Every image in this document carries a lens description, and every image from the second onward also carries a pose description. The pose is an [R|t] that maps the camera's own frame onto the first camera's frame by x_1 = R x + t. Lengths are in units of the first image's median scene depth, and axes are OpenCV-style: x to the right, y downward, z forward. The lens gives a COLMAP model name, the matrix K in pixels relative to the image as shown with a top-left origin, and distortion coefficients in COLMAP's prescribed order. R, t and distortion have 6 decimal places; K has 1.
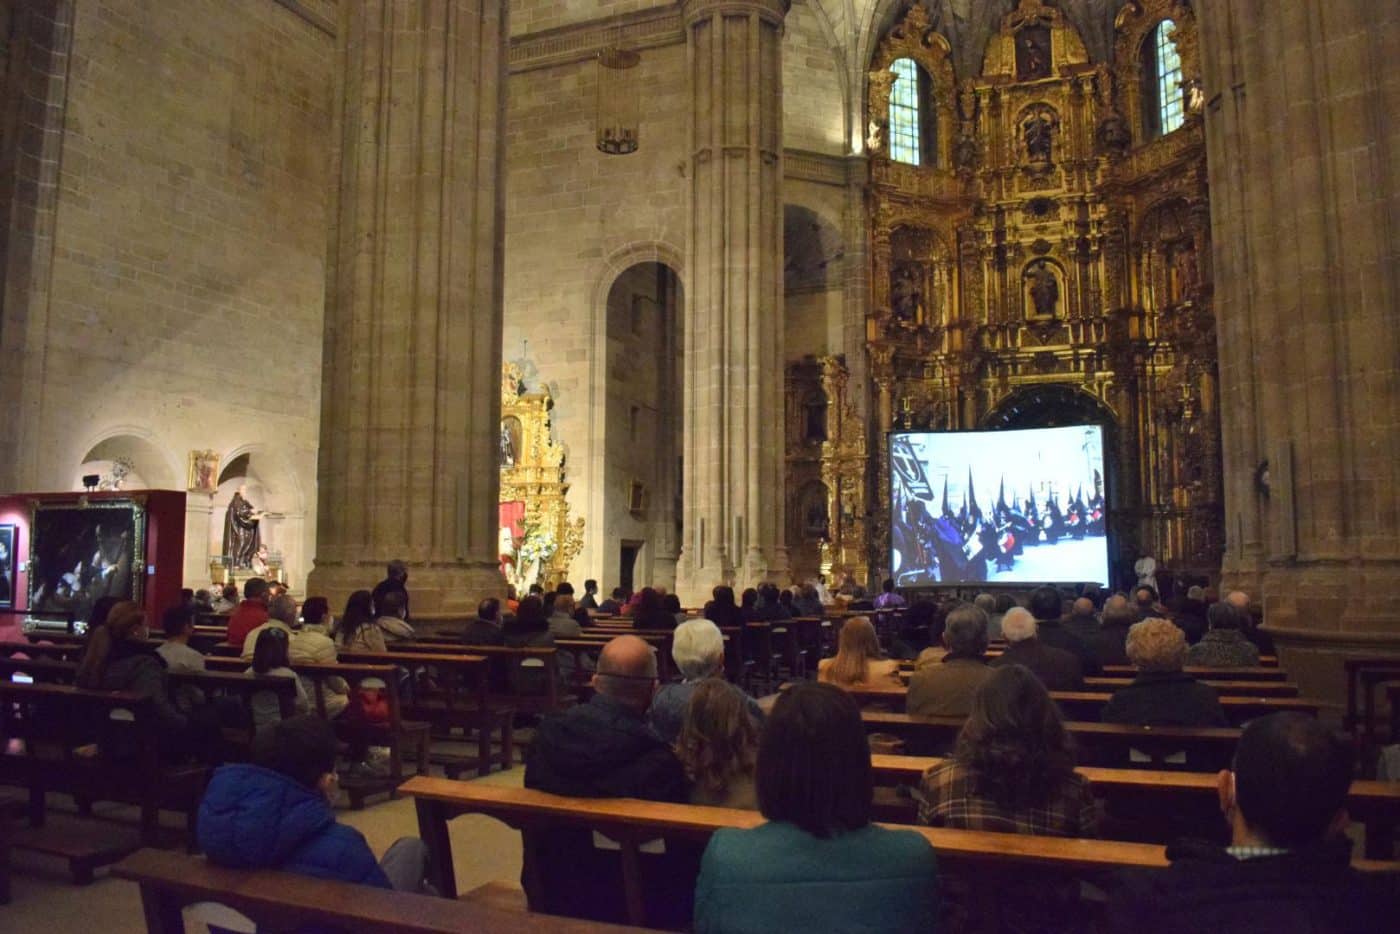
lens RADIAL K [[1166.9, 0, 715.4], [0, 1166.9, 453.1], [0, 0, 1]] dist [-0.090919, 0.012504]
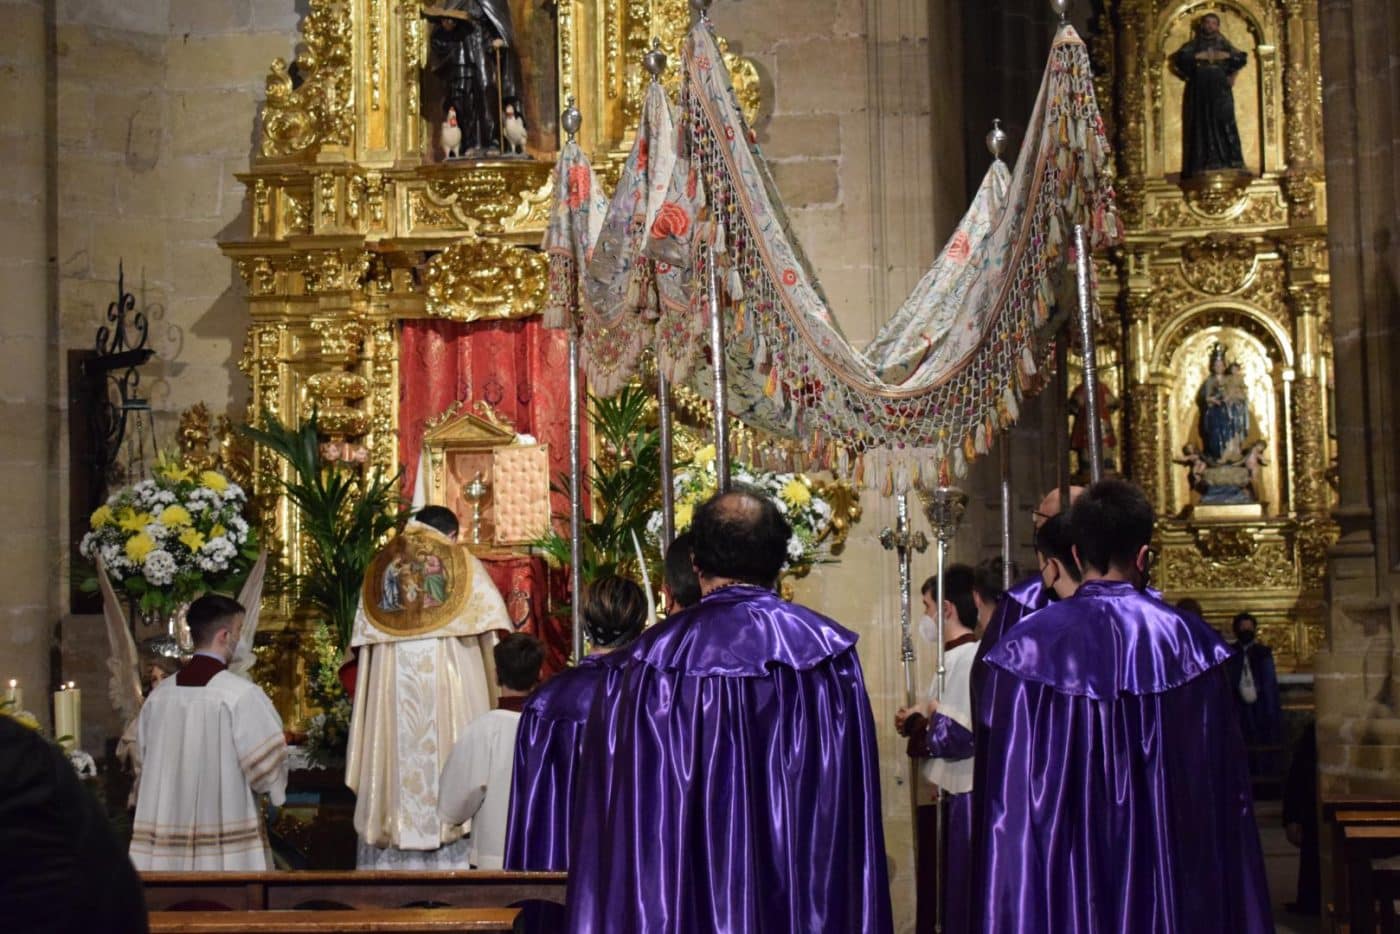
lens RADIAL K [[2494.8, 0, 696.4], [0, 2494.8, 470.2], [0, 0, 1]] dist [0.011517, 0.000000]
pose [[0.976389, -0.014073, 0.215561, -0.193689], [0.006502, 0.999338, 0.035793, 0.042616], [-0.215922, -0.033546, 0.975834, 0.425767]]
